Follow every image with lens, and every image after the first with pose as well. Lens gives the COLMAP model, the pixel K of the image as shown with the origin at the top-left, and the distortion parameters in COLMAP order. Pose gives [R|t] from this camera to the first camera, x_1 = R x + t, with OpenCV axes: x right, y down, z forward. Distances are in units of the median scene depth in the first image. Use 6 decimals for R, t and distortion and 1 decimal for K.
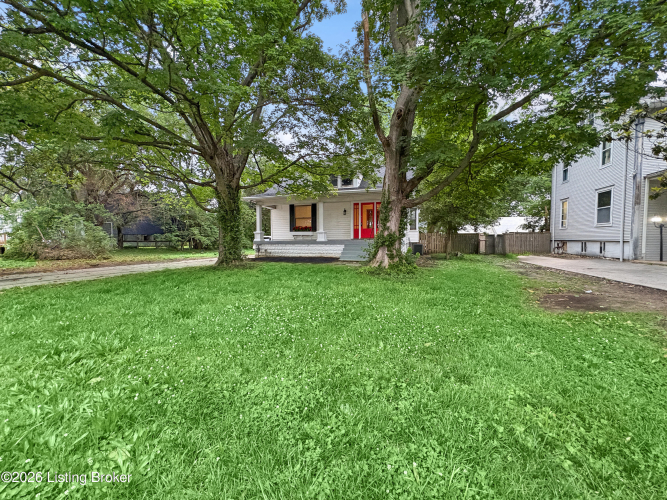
lens RADIAL K [[264.7, 0, 331.3], [0, 264.7, 248.6], [0, 0, 1]] dist [0.001265, -0.000293]
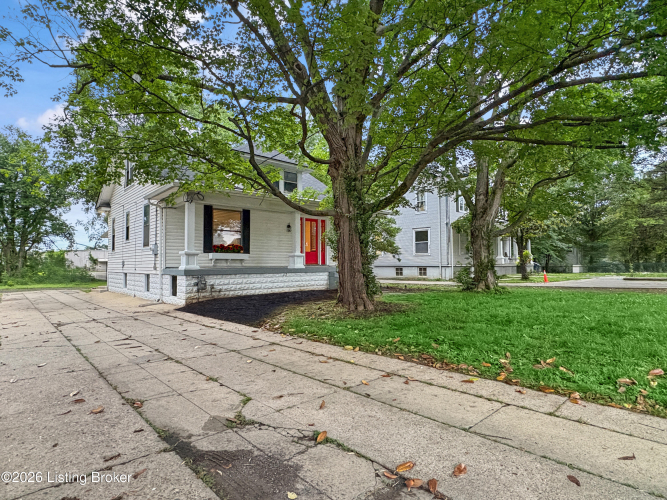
lens RADIAL K [[365.1, 0, 333.4], [0, 365.1, 252.4], [0, 0, 1]] dist [-0.000278, -0.001366]
pose [[0.490919, 0.029773, 0.870696, -0.731701], [0.038592, 0.997692, -0.055875, -0.011949], [-0.870350, 0.061032, 0.488637, 0.407946]]
